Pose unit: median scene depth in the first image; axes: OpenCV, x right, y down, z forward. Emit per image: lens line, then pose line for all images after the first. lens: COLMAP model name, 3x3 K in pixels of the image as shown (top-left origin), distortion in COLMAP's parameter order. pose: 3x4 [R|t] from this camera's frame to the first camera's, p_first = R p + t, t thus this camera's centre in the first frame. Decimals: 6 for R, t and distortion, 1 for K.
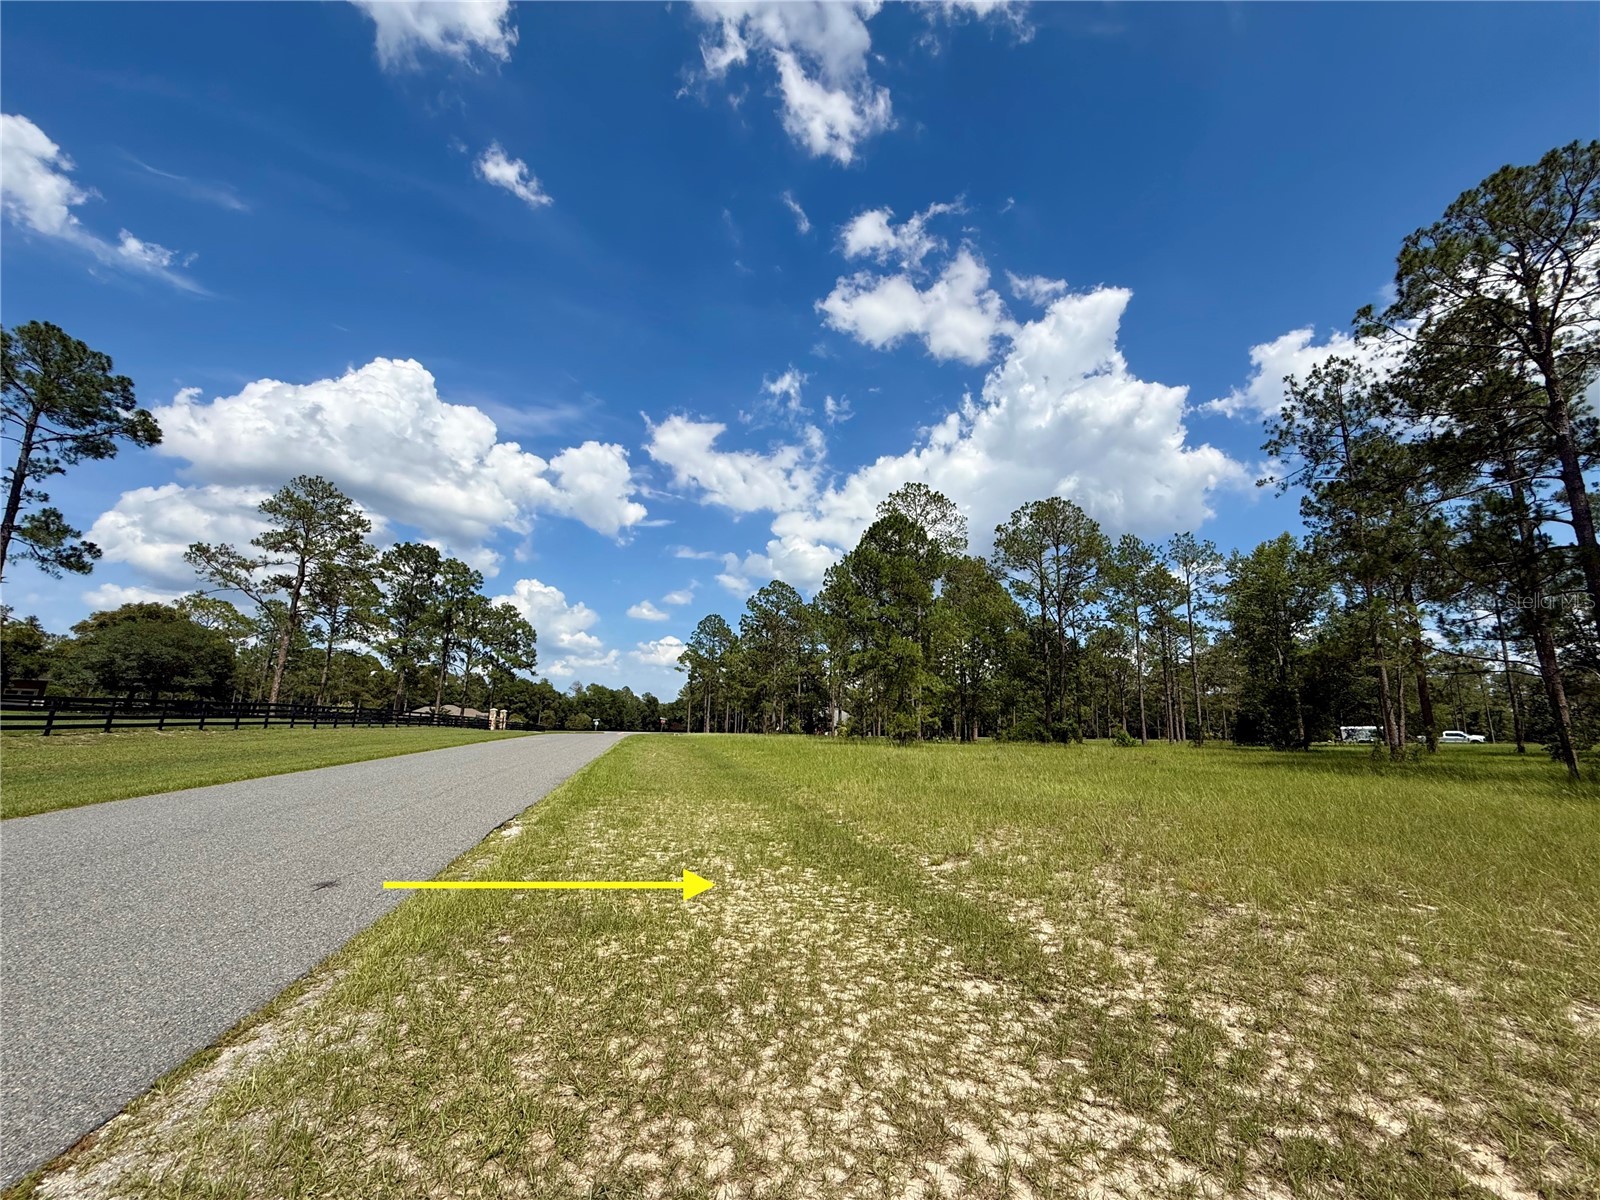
lens RADIAL K [[640.1, 0, 800.0], [0, 640.1, 600.0], [0, 0, 1]] dist [0.000347, 0.000118]
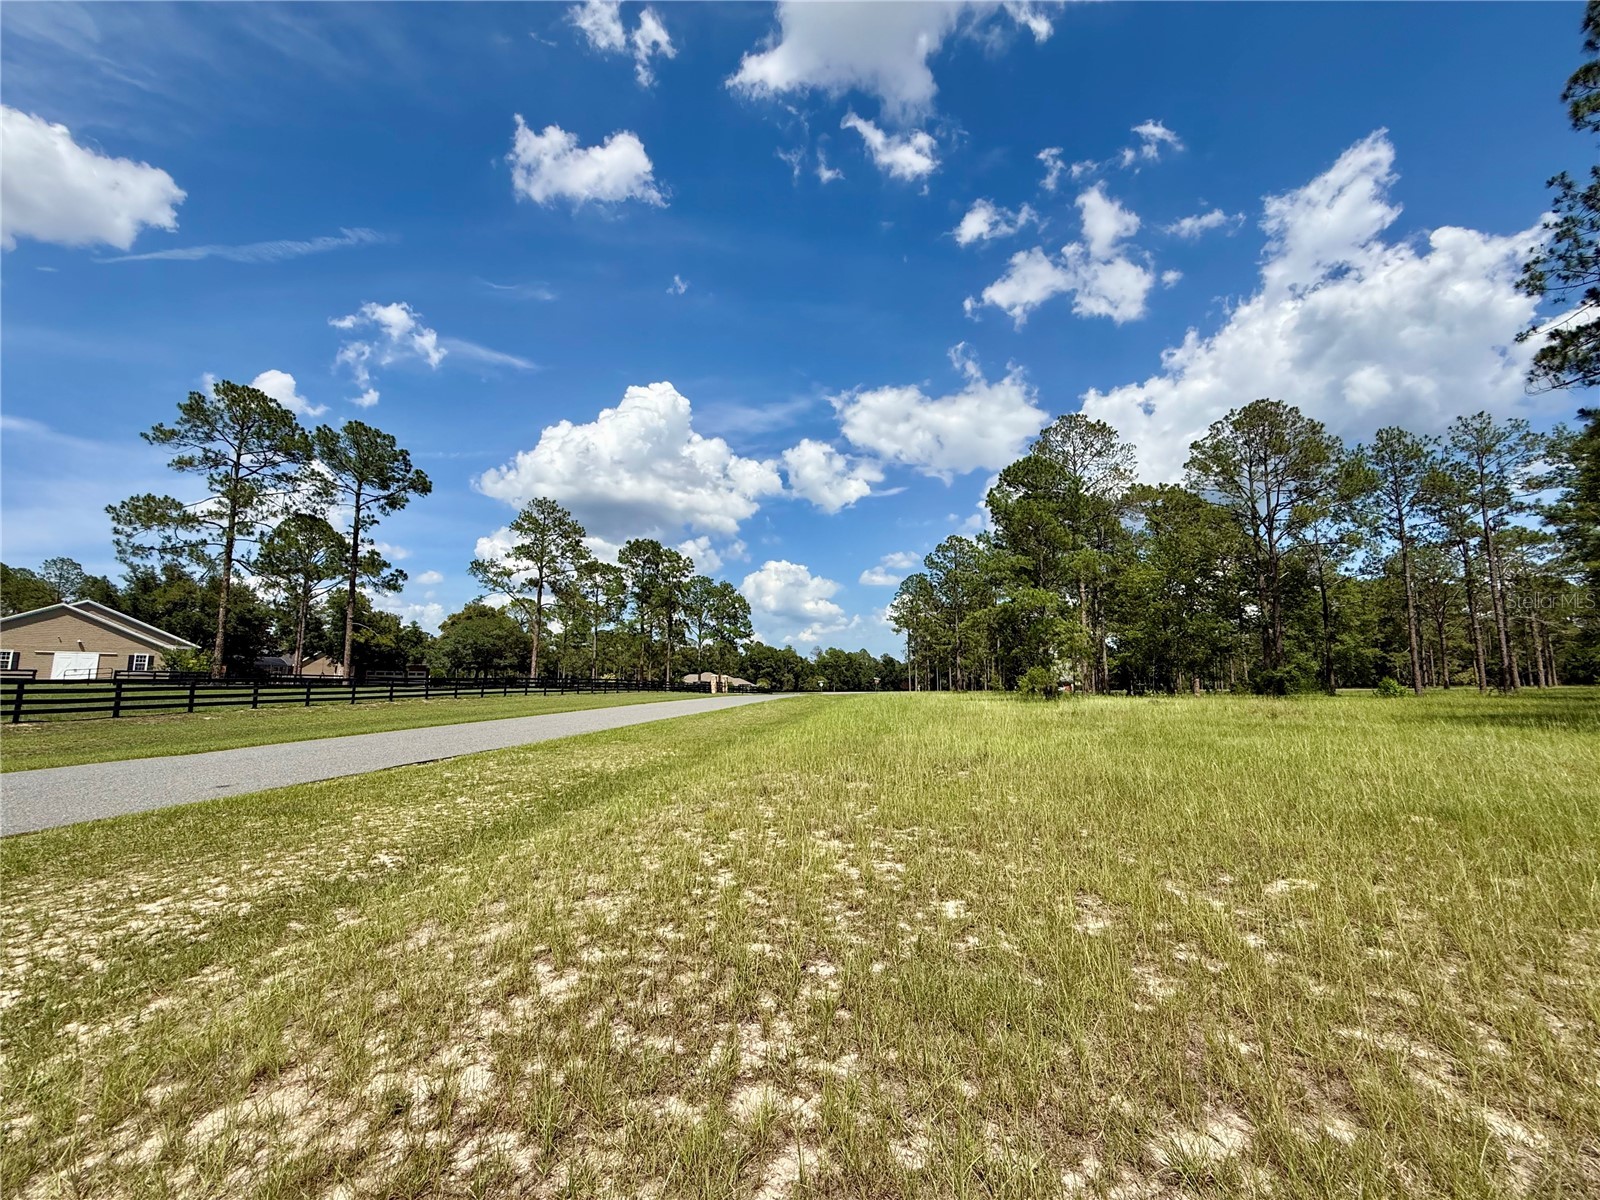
lens RADIAL K [[640.1, 0, 800.0], [0, 640.1, 600.0], [0, 0, 1]] dist [0.000347, 0.000118]
pose [[0.925704, -0.075564, -0.370623, 0.121341], [0.098496, 0.994194, 0.043312, 0.001747], [0.365199, -0.076599, 0.927773, -0.000510]]
